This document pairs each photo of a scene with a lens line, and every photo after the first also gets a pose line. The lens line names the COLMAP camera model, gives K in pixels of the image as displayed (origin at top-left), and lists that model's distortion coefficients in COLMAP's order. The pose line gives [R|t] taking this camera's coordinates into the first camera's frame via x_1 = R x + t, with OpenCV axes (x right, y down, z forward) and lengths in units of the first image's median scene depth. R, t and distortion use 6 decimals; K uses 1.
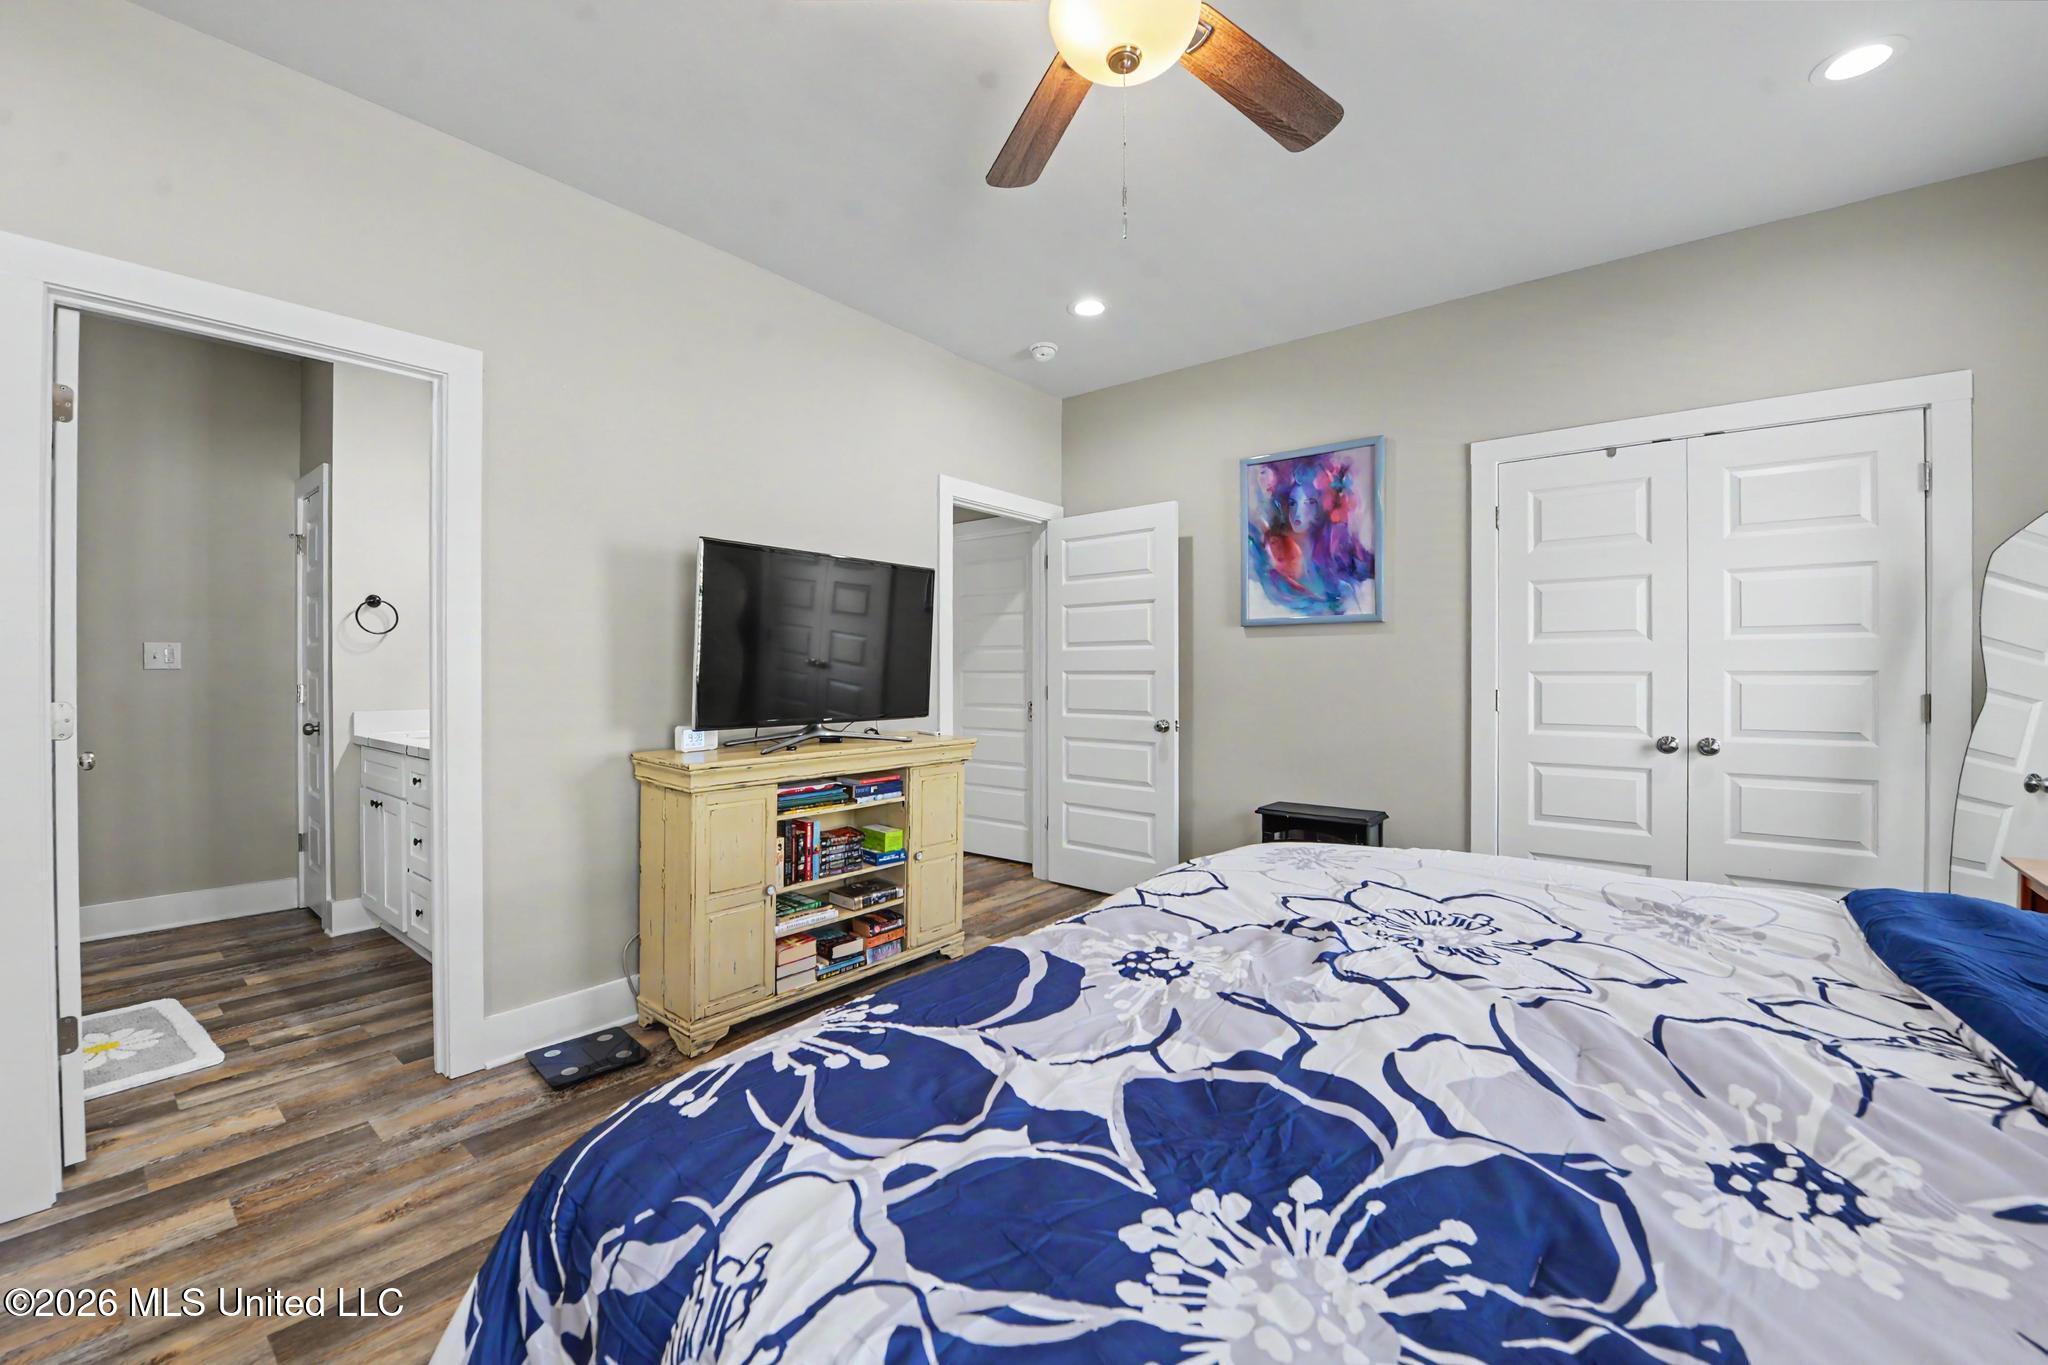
lens RADIAL K [[844.2, 0, 1017.6], [0, 844.2, 679.9], [0, 0, 1]] dist [-0.003176, -0.000134]
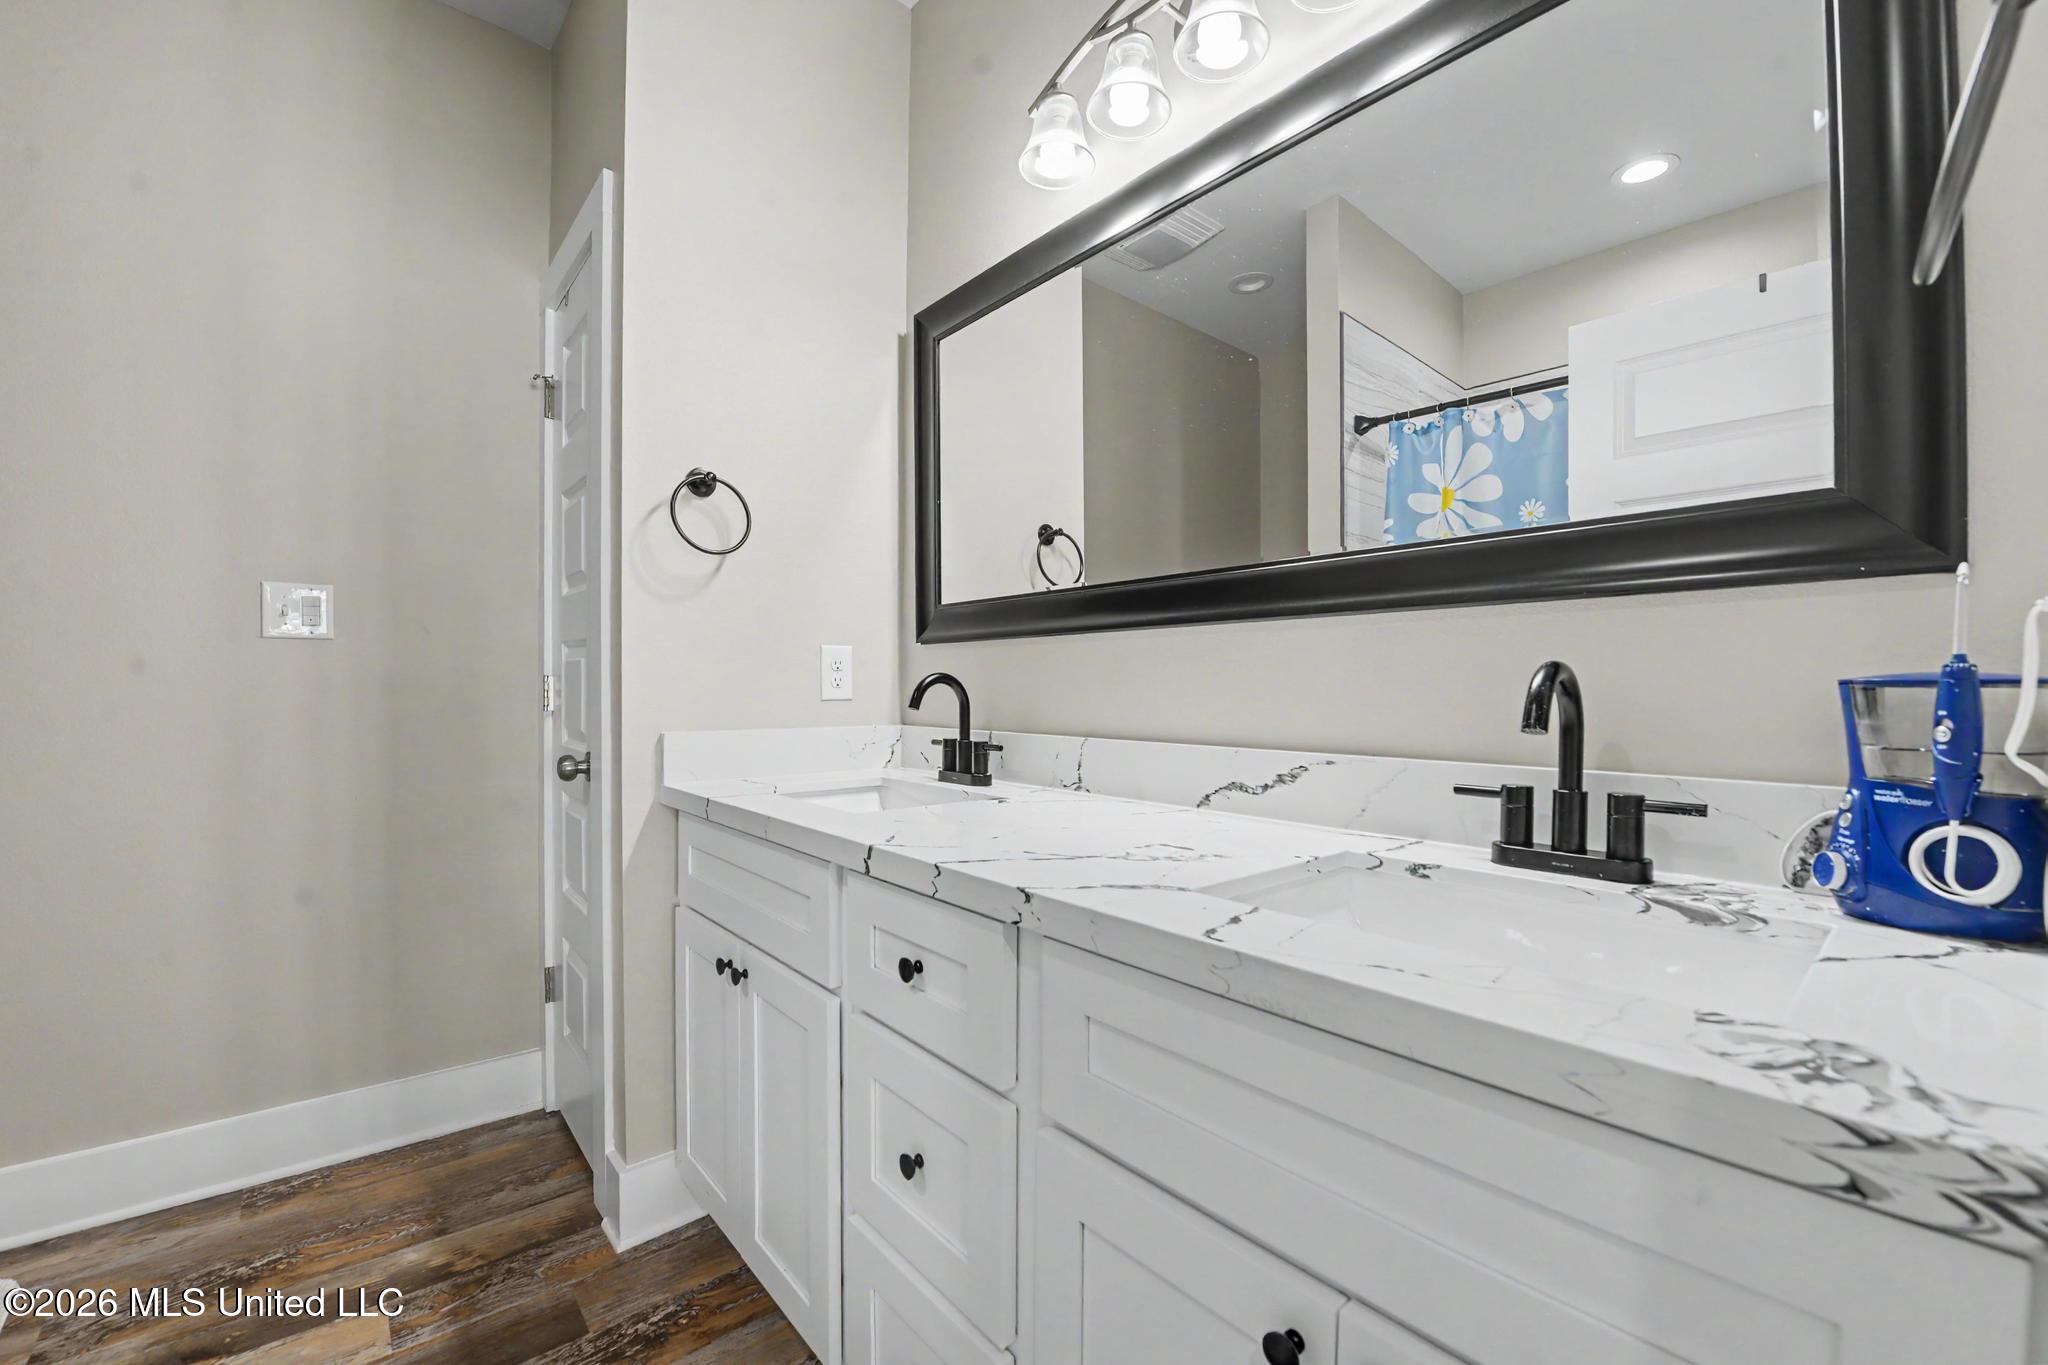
lens RADIAL K [[844.2, 0, 1030.2], [0, 844.2, 680.3], [0, 0, 1]] dist [-0.003176, -0.000134]
pose [[0.986027, -0.001263, -0.166581, -0.514289], [-0.000023, 0.999970, -0.007718, 0.014101], [0.166586, 0.007614, 0.985998, 0.584580]]
